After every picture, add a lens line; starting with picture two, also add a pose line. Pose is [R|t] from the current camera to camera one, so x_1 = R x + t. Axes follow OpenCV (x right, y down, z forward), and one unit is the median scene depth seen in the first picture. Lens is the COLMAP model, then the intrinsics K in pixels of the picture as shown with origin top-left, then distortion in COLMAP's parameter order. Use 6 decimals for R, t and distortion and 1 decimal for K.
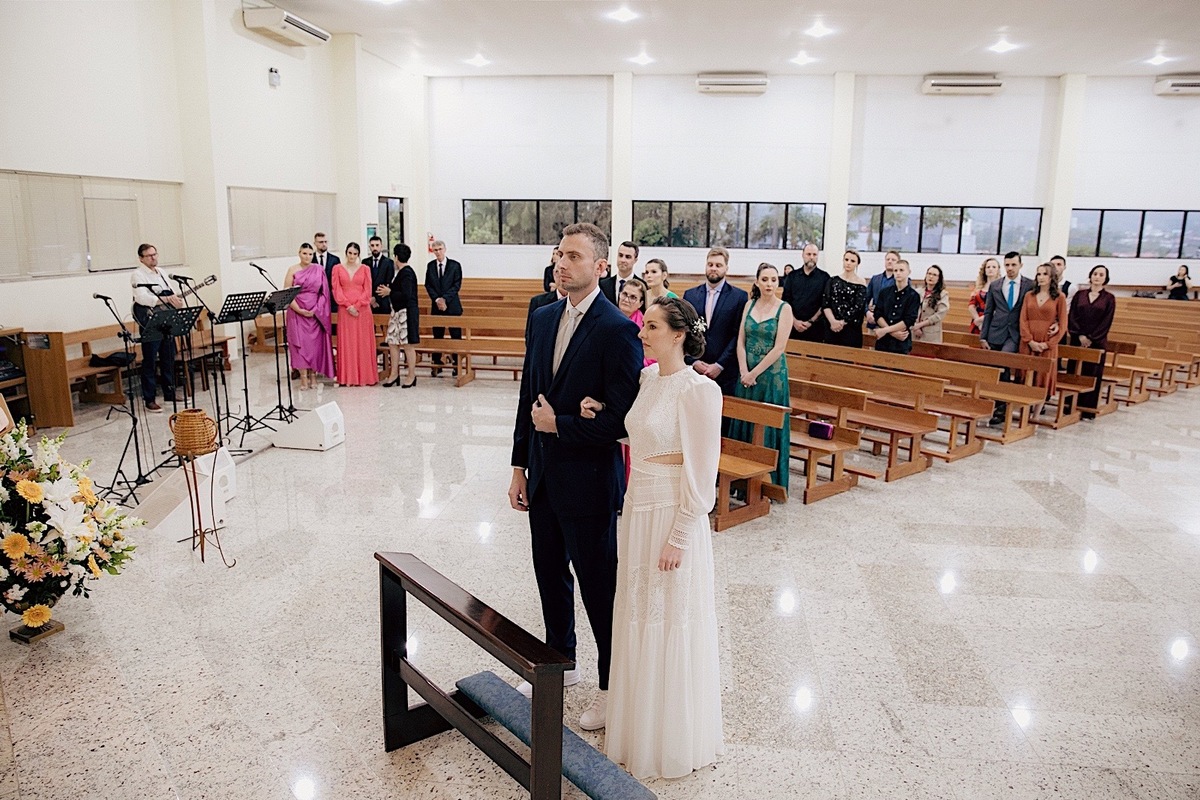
lens RADIAL K [[883.6, 0, 594.5], [0, 883.6, 407.8], [0, 0, 1]] dist [-0.074375, 0.056246]
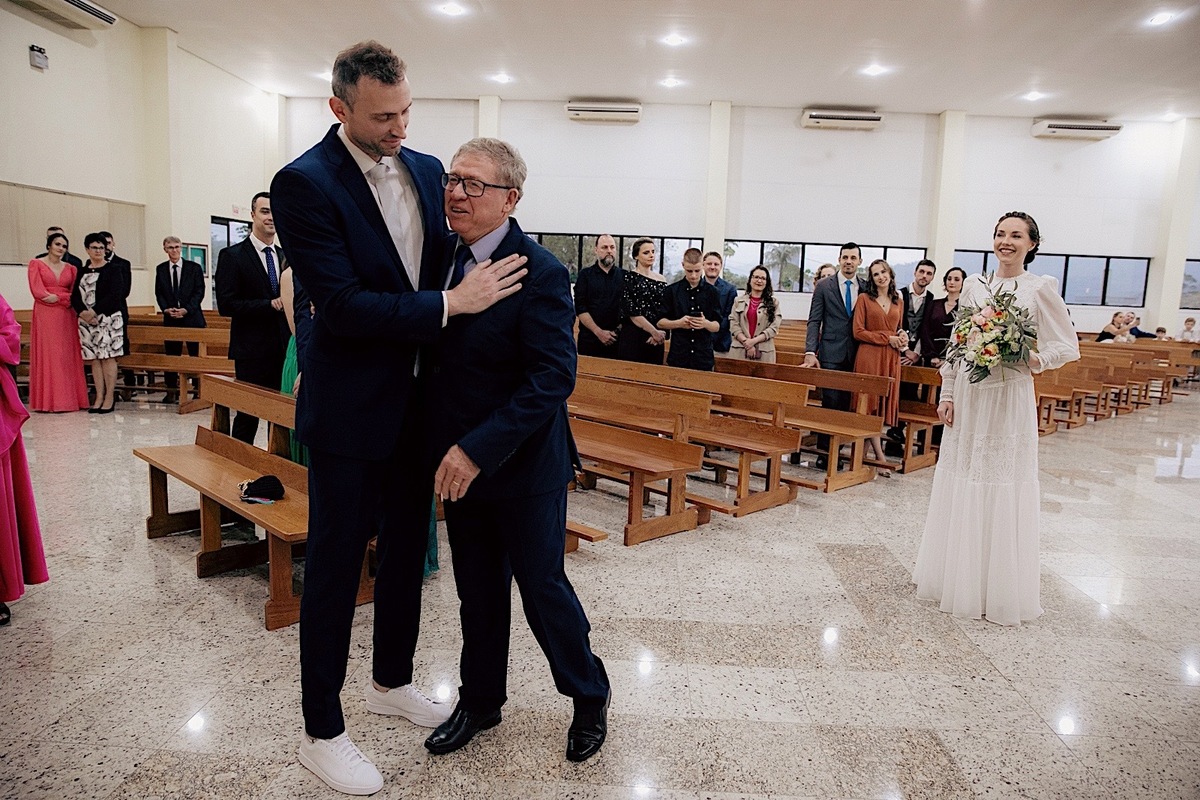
lens RADIAL K [[883.6, 0, 576.2], [0, 883.6, 397.0], [0, 0, 1]] dist [-0.074375, 0.056246]
pose [[0.996973, 0.015206, 0.076253, 0.238704], [-0.009841, 0.997481, -0.070241, 0.018735], [-0.077129, 0.069278, 0.994611, 0.322848]]
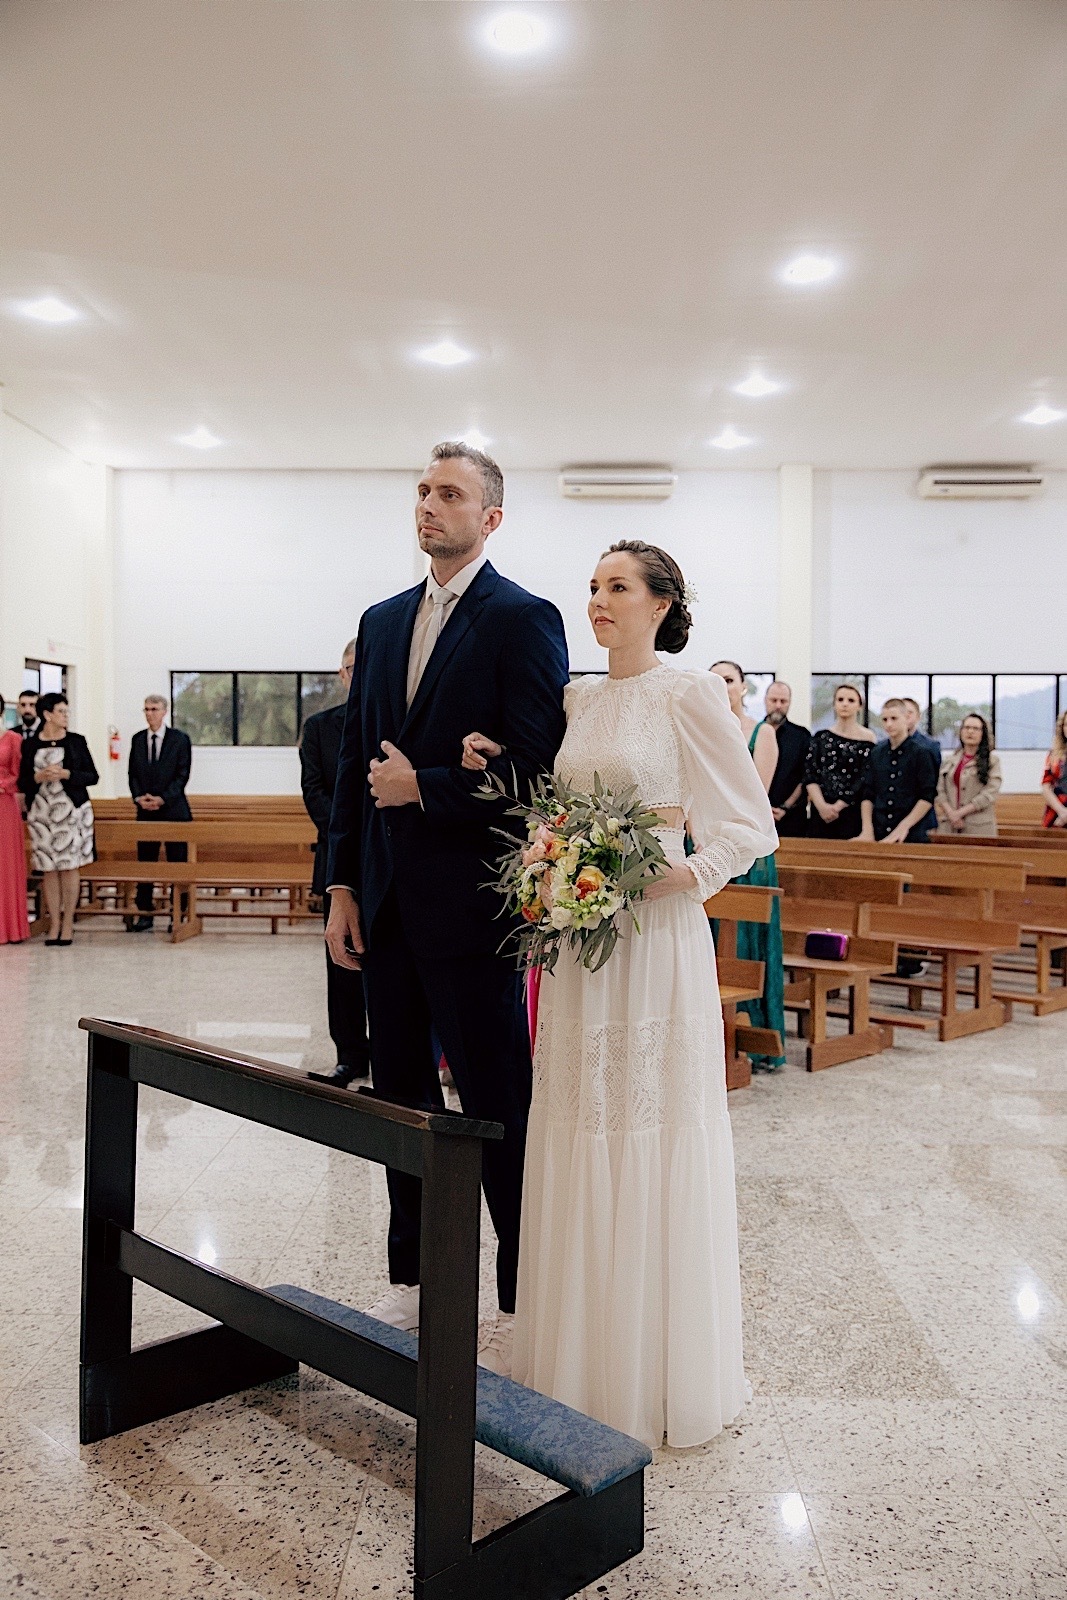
lens RADIAL K [[1488.0, 0, 541.8], [0, 1488.0, 784.0], [0, 0, 1]] dist [0.012271, 0.000000]
pose [[0.994621, -0.010556, 0.103039, -0.027524], [0.028289, 0.984657, -0.172193, 0.077911], [-0.099640, 0.174182, 0.979659, 0.034664]]
